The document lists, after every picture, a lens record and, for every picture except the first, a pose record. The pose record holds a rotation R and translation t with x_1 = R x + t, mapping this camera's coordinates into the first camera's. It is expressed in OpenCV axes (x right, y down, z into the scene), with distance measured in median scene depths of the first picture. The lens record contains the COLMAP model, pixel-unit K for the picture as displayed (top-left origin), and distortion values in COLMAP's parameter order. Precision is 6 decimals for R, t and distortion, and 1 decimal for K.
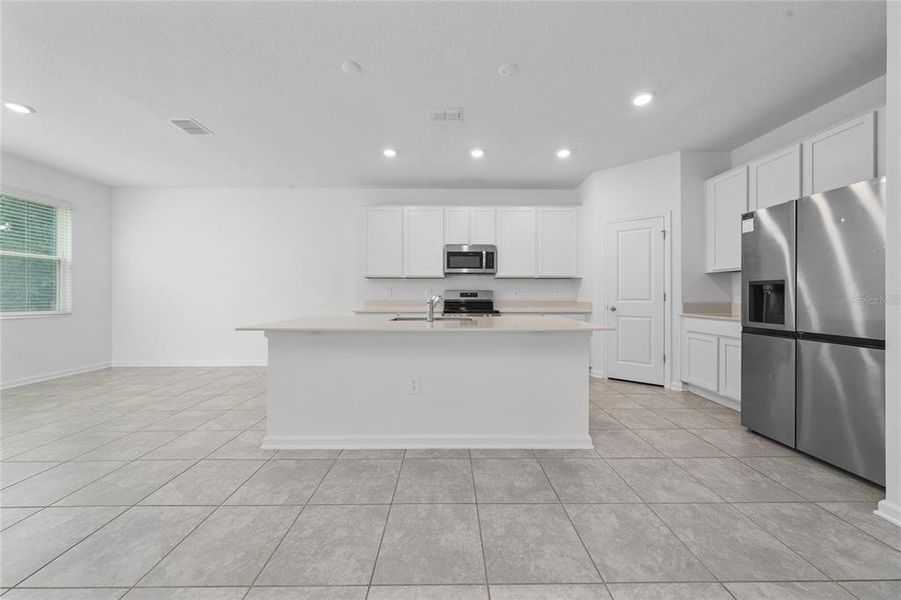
lens RADIAL K [[301.3, 0, 450.5], [0, 301.3, 300.0], [0, 0, 1]] dist [-0.000462, 0.000047]
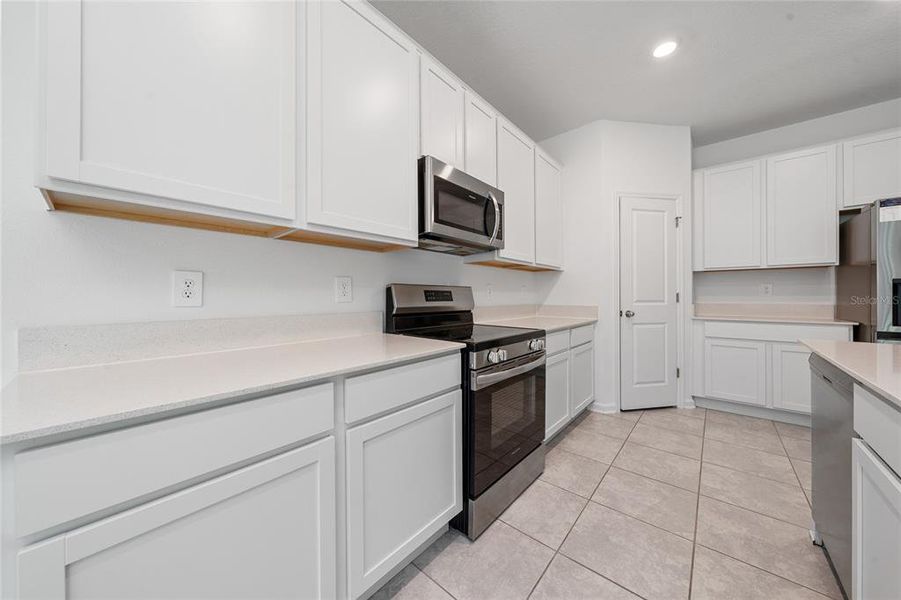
lens RADIAL K [[301.3, 0, 450.5], [0, 301.3, 300.0], [0, 0, 1]] dist [-0.000462, 0.000047]
pose [[0.689599, -0.011128, 0.724106, -0.299379], [0.016490, 0.999864, -0.000338, -0.013040], [-0.724004, 0.012174, 0.689688, 0.848122]]
